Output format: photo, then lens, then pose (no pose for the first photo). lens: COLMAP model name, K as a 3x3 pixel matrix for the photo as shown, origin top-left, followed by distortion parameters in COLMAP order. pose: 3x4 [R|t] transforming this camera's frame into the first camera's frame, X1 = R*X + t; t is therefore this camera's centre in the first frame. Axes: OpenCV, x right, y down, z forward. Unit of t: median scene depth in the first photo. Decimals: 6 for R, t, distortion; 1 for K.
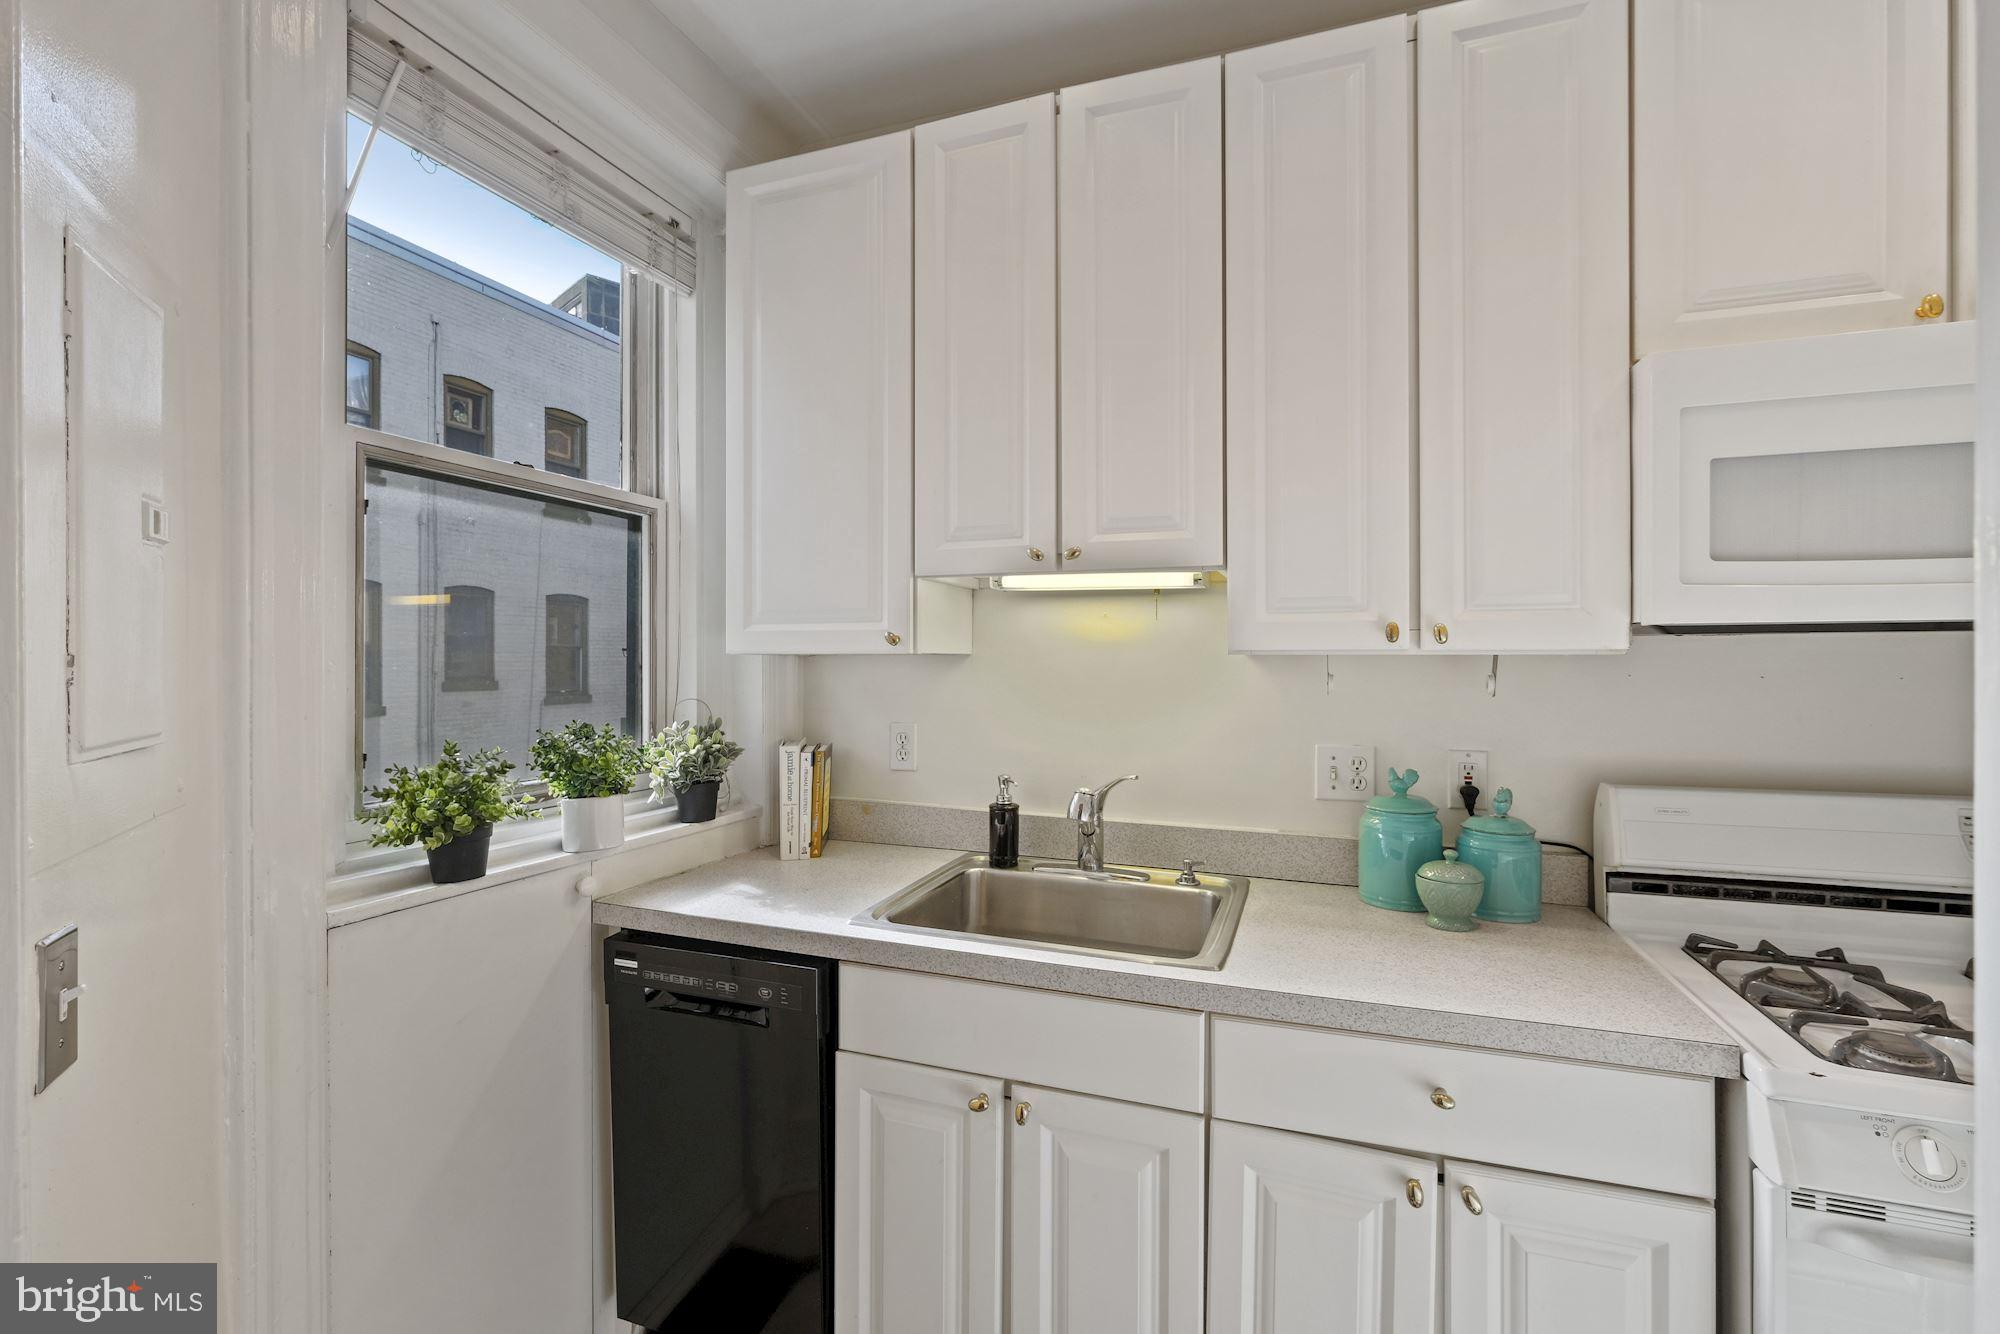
lens RADIAL K [[879.4, 0, 1005.3], [0, 879.4, 657.3], [0, 0, 1]] dist [-0.002092, -0.000062]
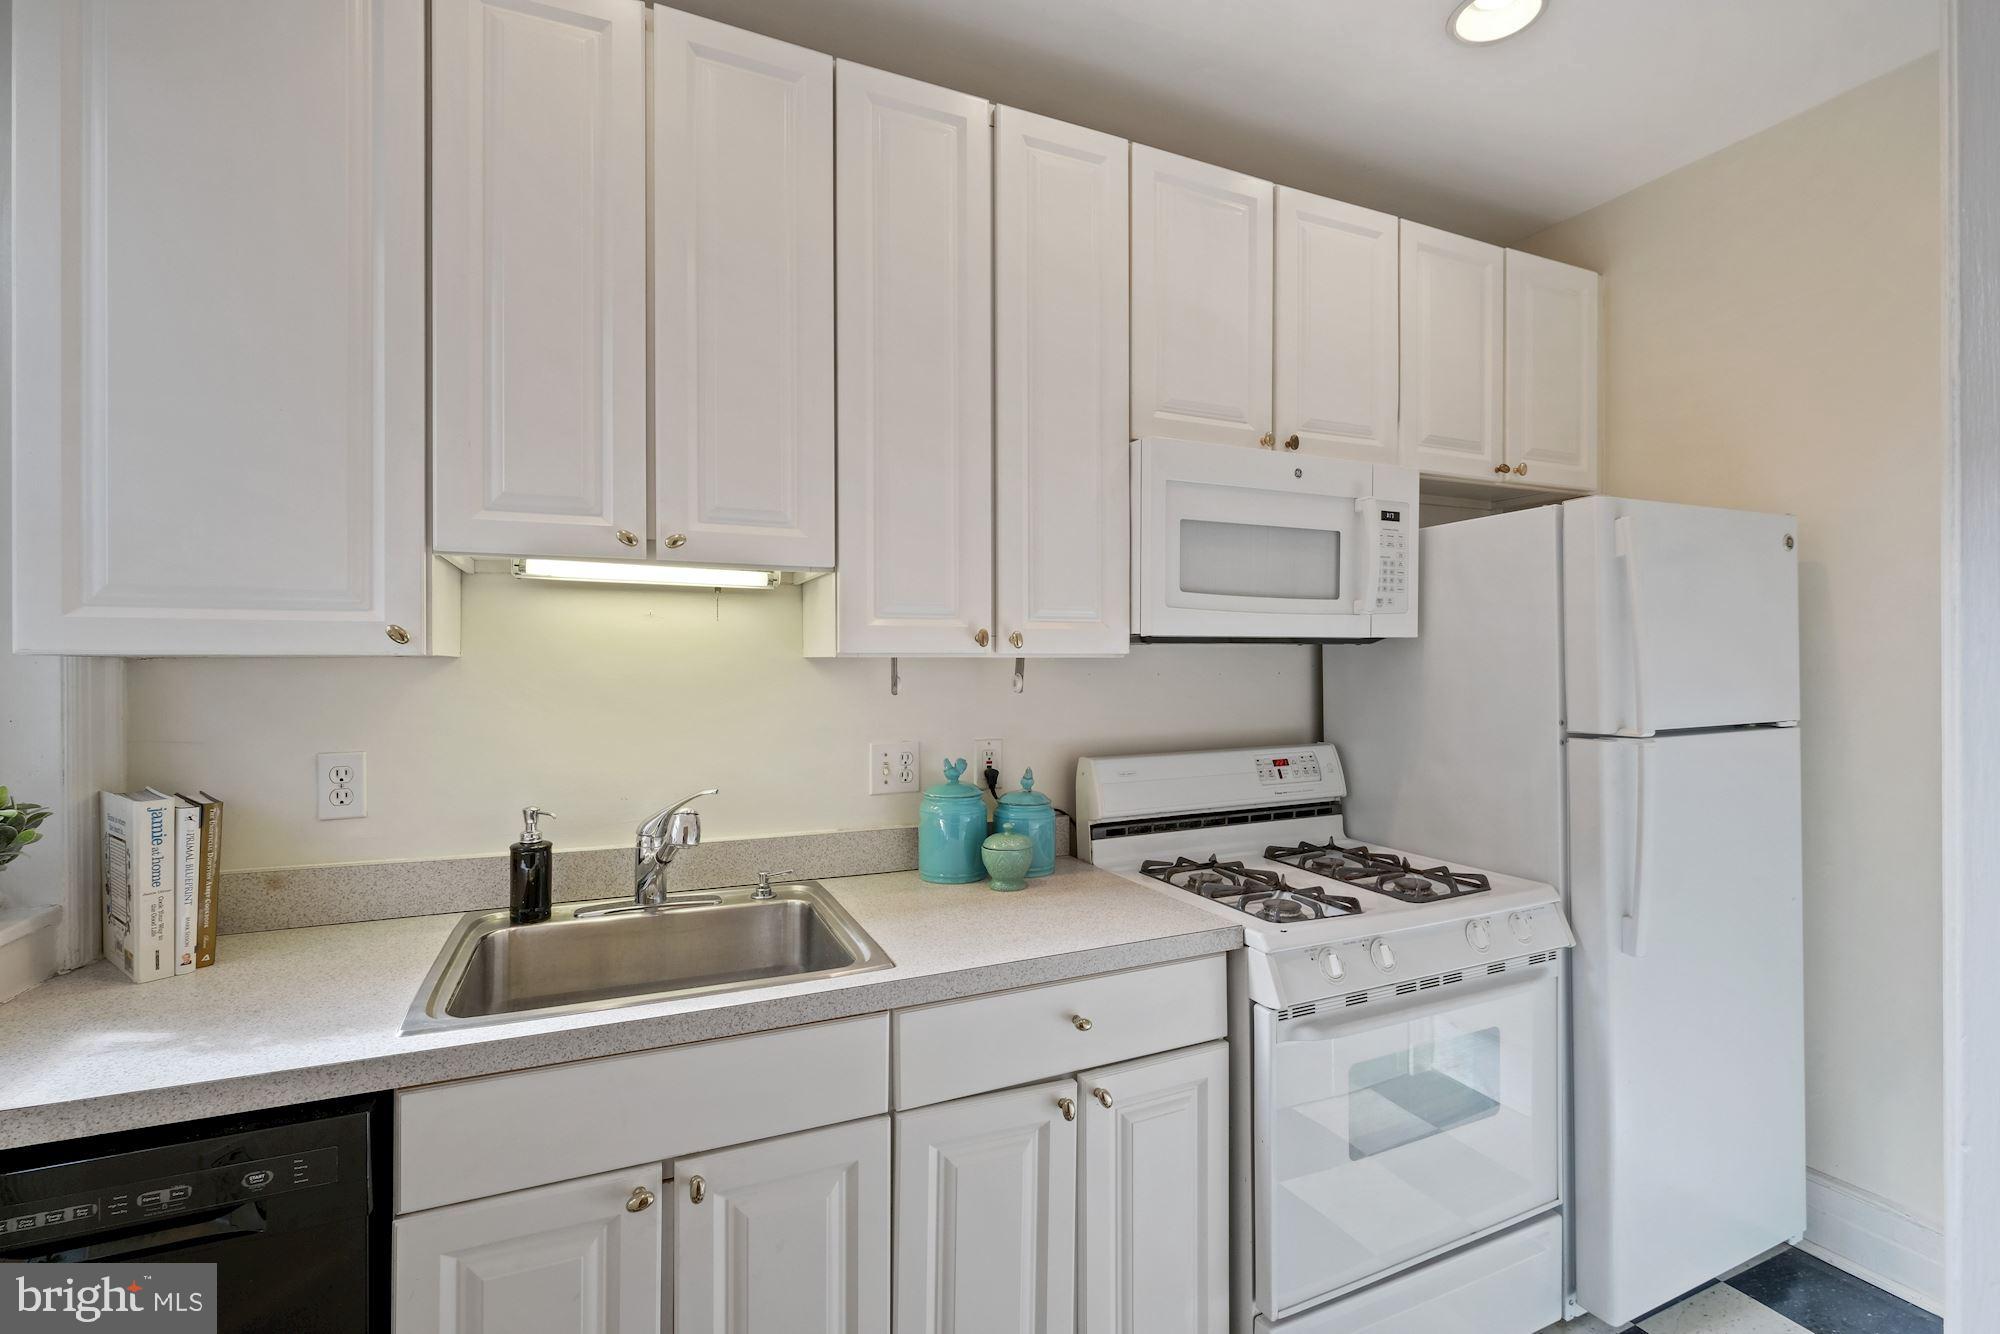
lens RADIAL K [[881.1, 0, 1008.8], [0, 881.1, 663.7], [0, 0, 1]] dist [-0.002211, -0.000610]
pose [[0.717400, -0.001923, 0.696659, -0.308797], [0.002130, 0.999998, 0.000567, 0.003997], [-0.696658, 0.001077, 0.717402, 0.145094]]
